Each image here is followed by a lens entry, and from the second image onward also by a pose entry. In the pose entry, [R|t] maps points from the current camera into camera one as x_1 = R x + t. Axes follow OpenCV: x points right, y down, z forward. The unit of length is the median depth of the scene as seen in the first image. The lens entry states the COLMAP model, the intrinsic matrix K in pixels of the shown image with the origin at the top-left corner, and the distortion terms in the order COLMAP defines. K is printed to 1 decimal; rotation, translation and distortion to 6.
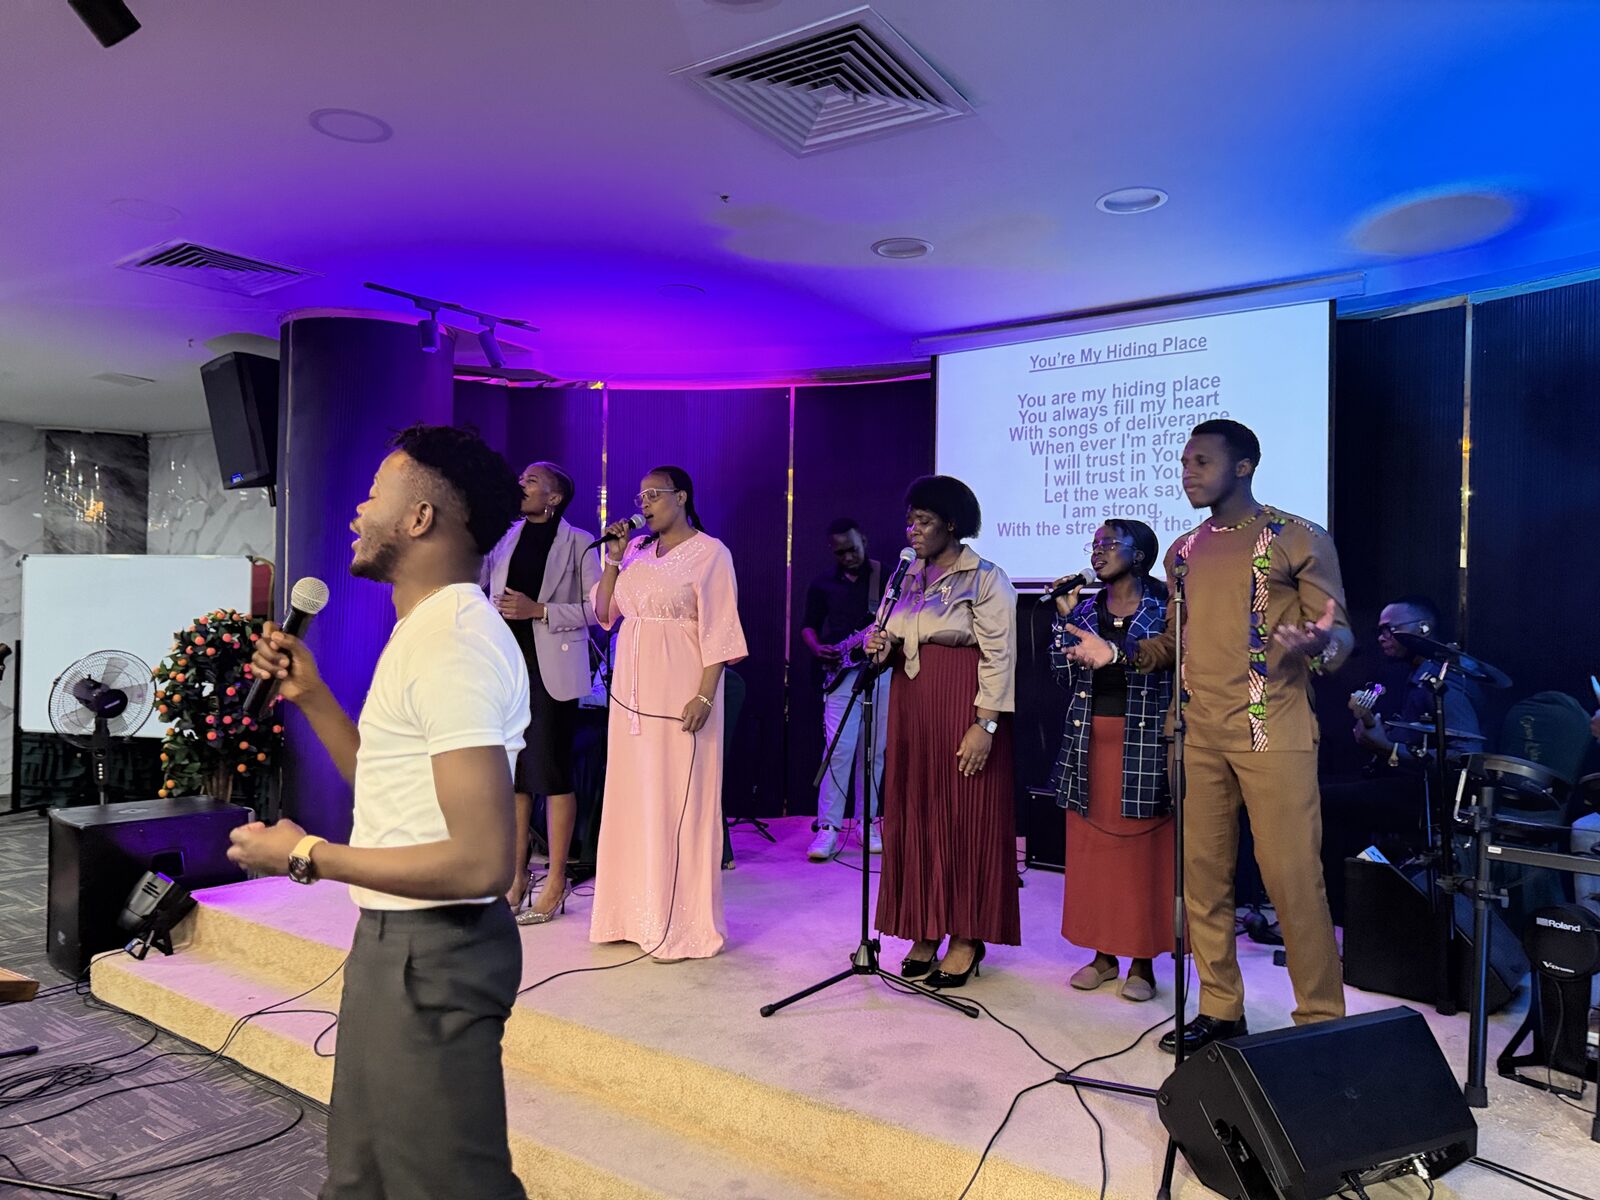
lens RADIAL K [[1116.8, 0, 782.2], [0, 1116.8, 608.8], [0, 0, 1]] dist [0.035506, -0.046710]
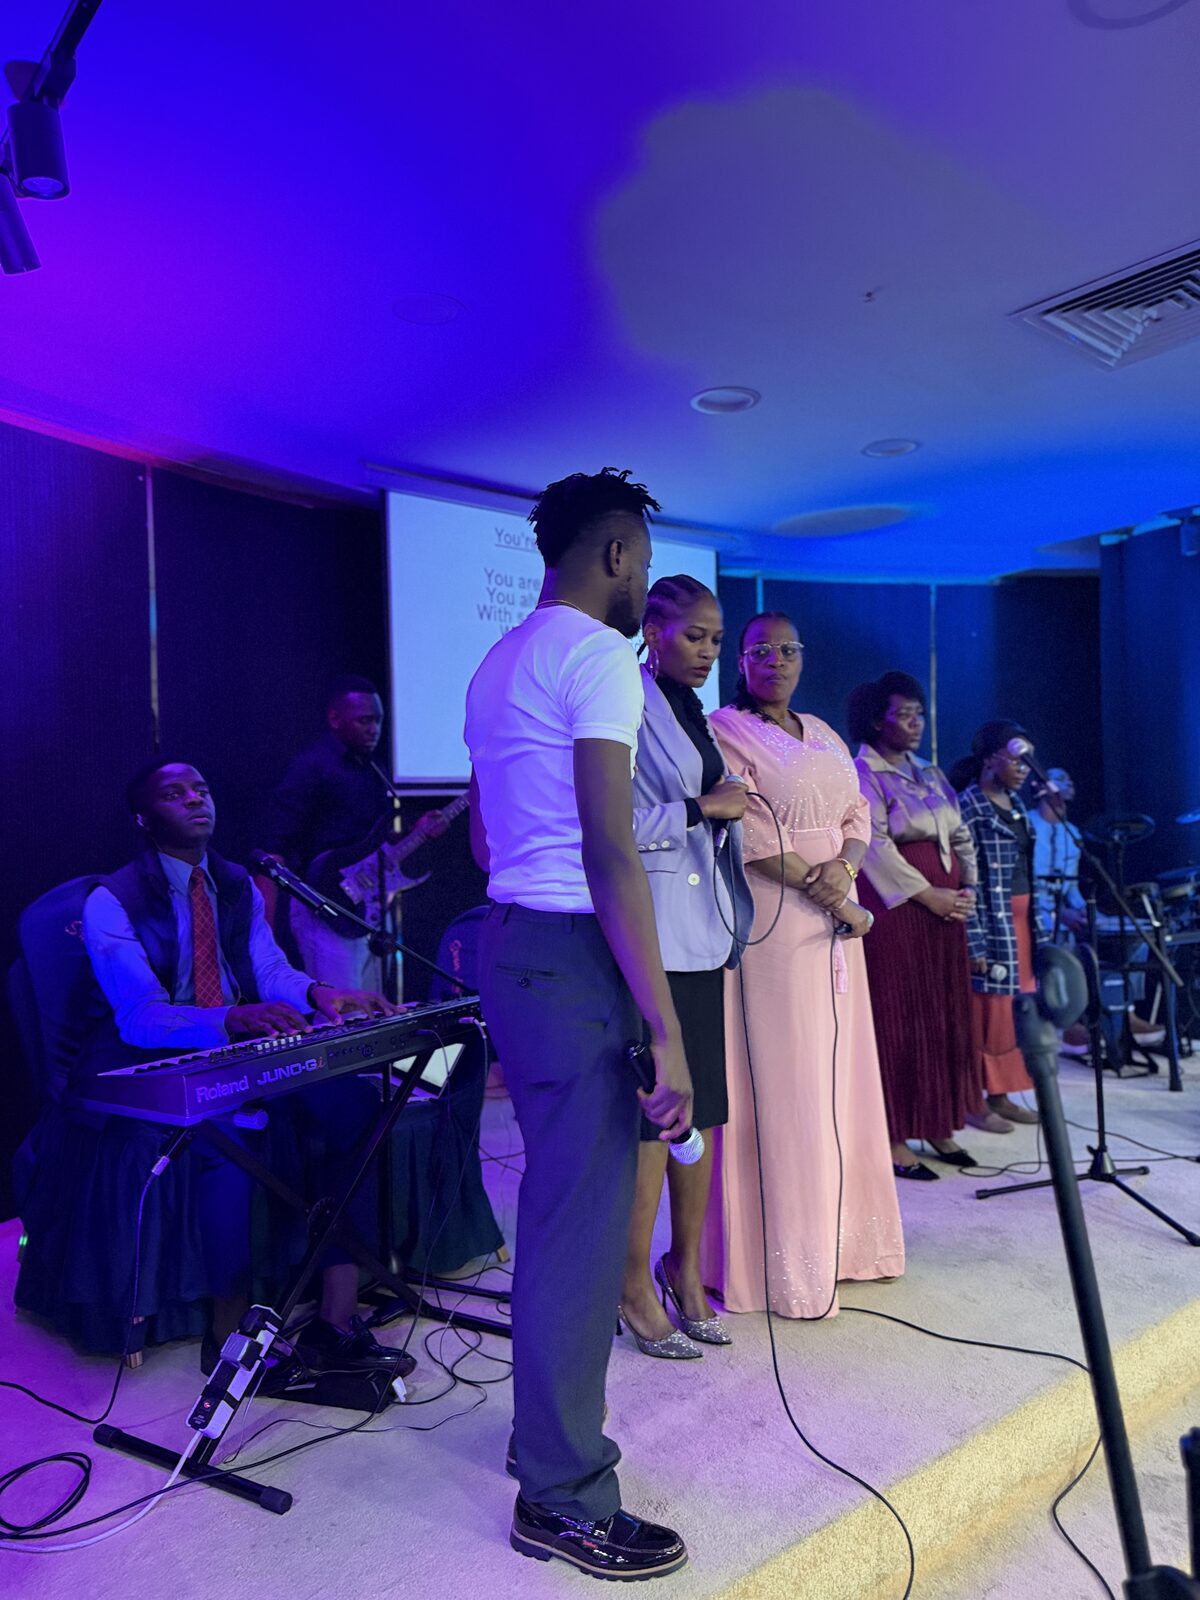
lens RADIAL K [[1116.8, 0, 606.1], [0, 1116.8, 802.0], [0, 0, 1]] dist [0.035506, -0.046710]
pose [[0.268842, -0.011956, 0.963110, -0.652845], [0.019049, 0.999793, 0.007094, -0.011890], [-0.962996, 0.016439, 0.269014, 0.712285]]
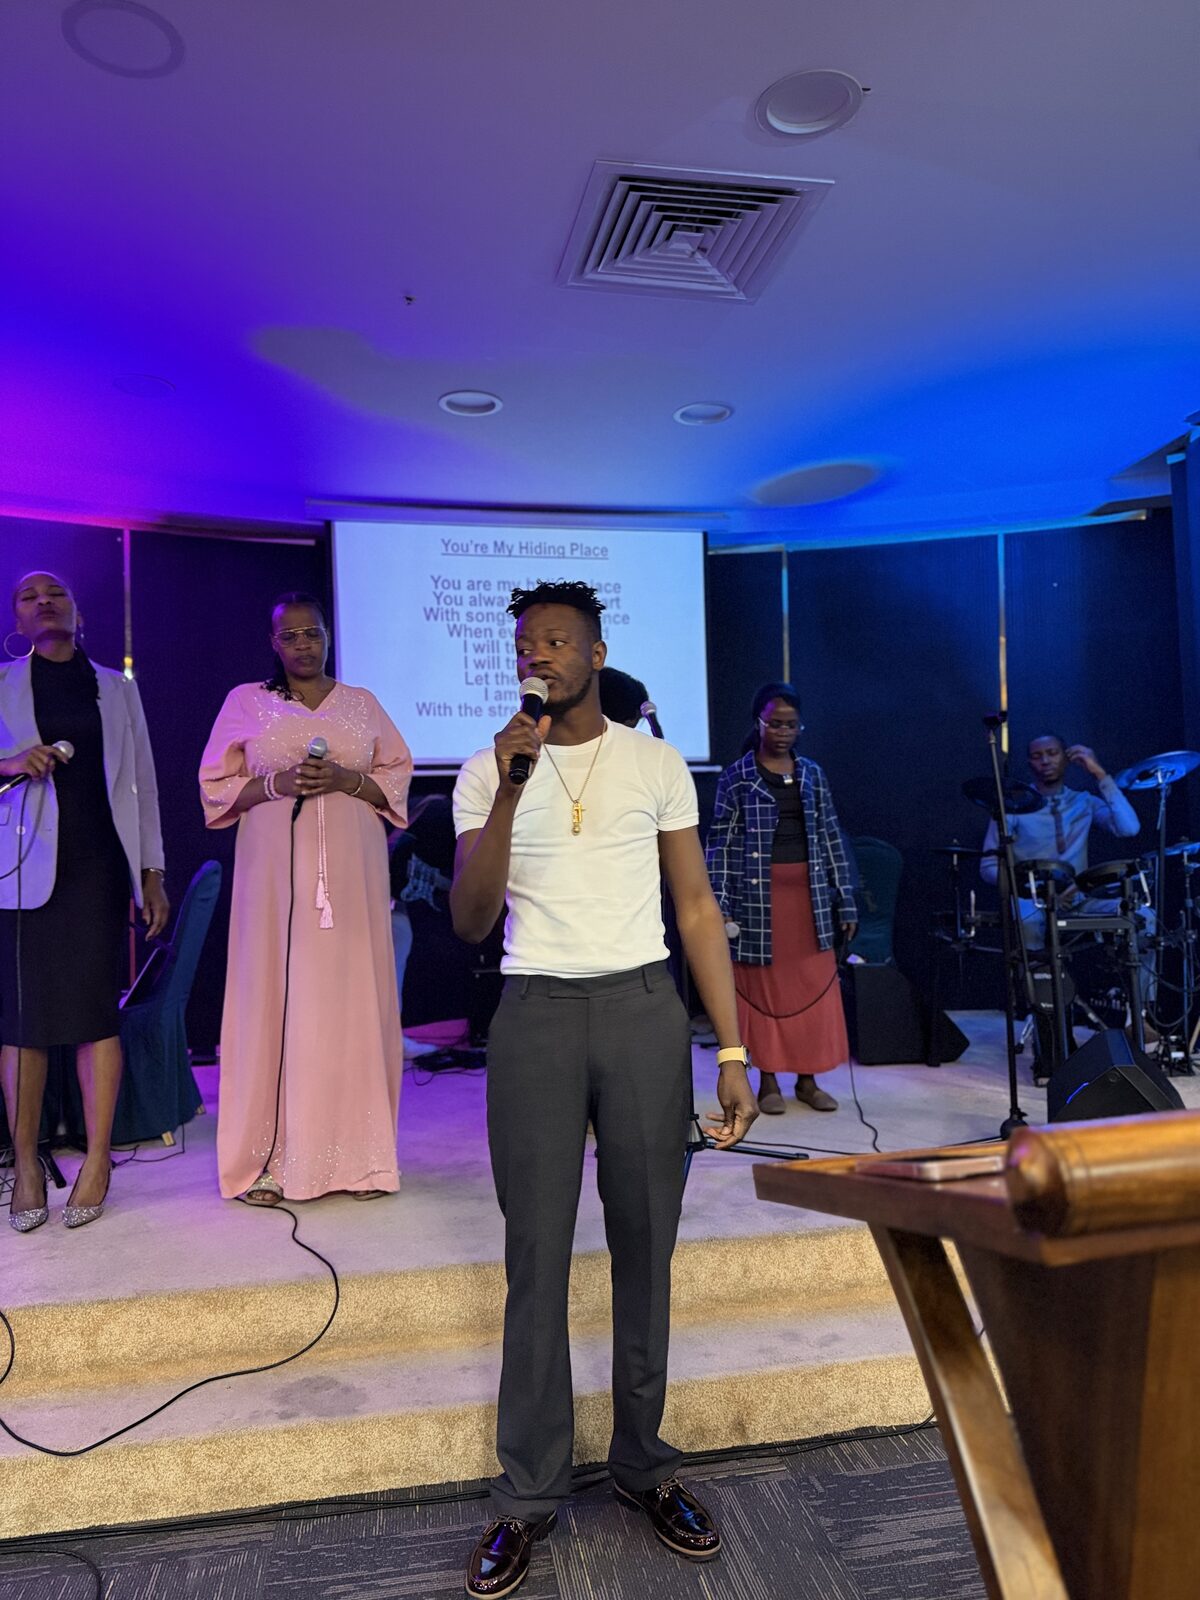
lens RADIAL K [[1116.8, 0, 609.8], [0, 1116.8, 800.4], [0, 0, 1]] dist [0.035506, -0.046710]
pose [[0.679272, -0.013270, 0.733767, -0.436472], [0.034133, 0.999326, -0.013526, 0.028456], [-0.733092, 0.034233, 0.679267, 0.229150]]
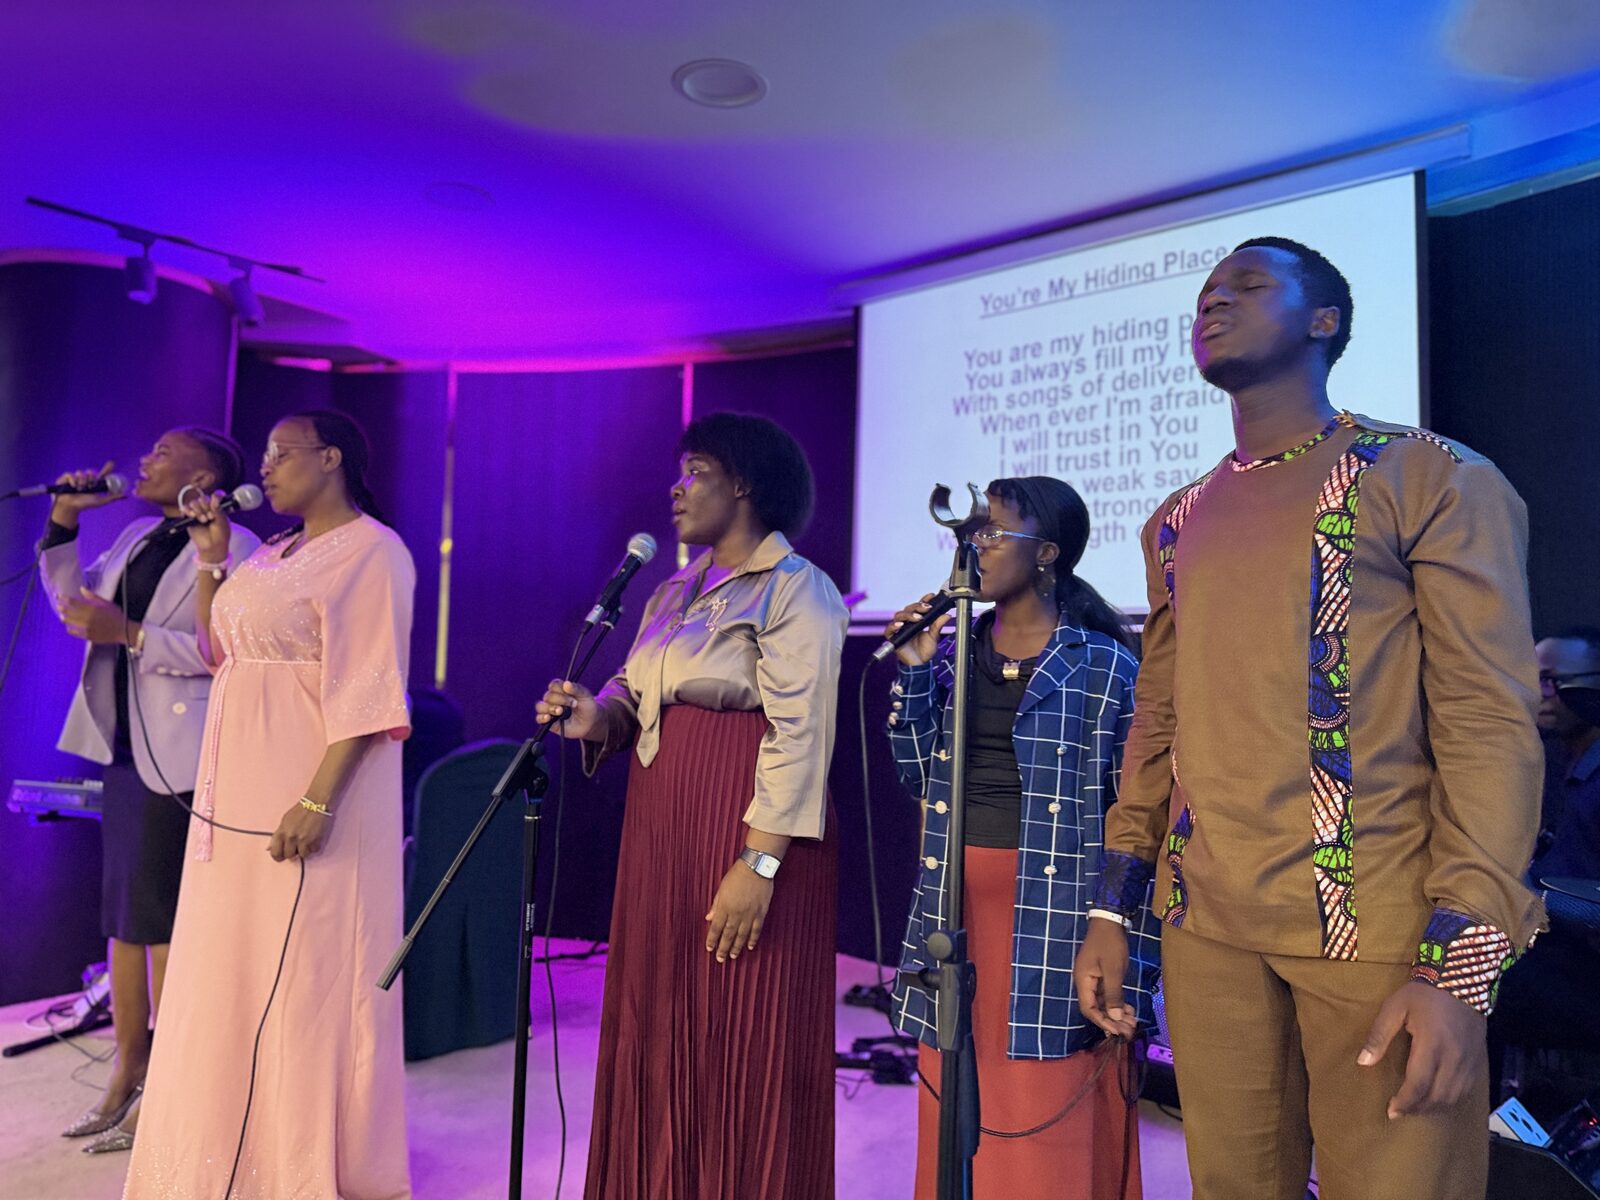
lens RADIAL K [[1116.8, 0, 789.2], [0, 1116.8, 607.3], [0, 0, 1]] dist [0.035506, -0.046710]
pose [[0.997784, 0.001967, -0.066507, 0.156770], [-0.005597, 0.998502, -0.054431, 0.008654], [0.066300, 0.054682, 0.996300, 0.318490]]
